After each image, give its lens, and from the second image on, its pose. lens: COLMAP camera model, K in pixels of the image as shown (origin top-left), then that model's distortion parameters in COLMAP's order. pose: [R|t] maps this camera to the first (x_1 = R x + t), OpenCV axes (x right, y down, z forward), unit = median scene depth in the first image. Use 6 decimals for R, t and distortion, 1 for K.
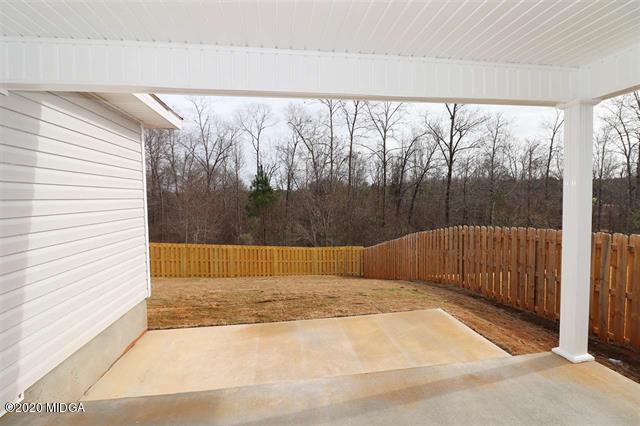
lens RADIAL K [[299.1, 0, 317.5], [0, 299.1, 212.2], [0, 0, 1]] dist [0.003900, -0.001341]
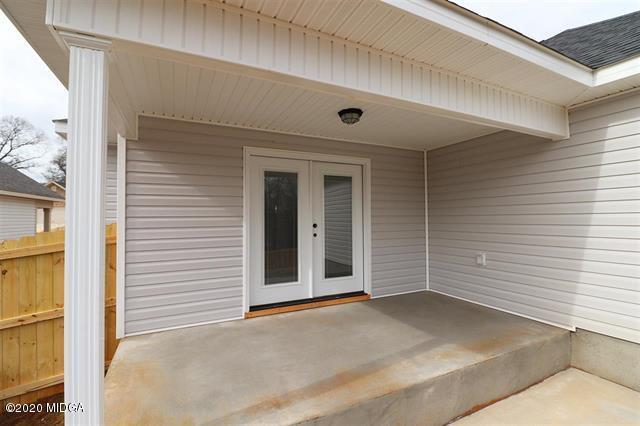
lens RADIAL K [[299.1, 0, 321.1], [0, 299.1, 212.9], [0, 0, 1]] dist [0.003900, -0.001341]
pose [[-0.947938, 0.008534, -0.318339, 0.735430], [-0.001317, 0.999527, 0.030719, -0.031752], [0.318451, 0.029539, -0.947479, 2.011552]]
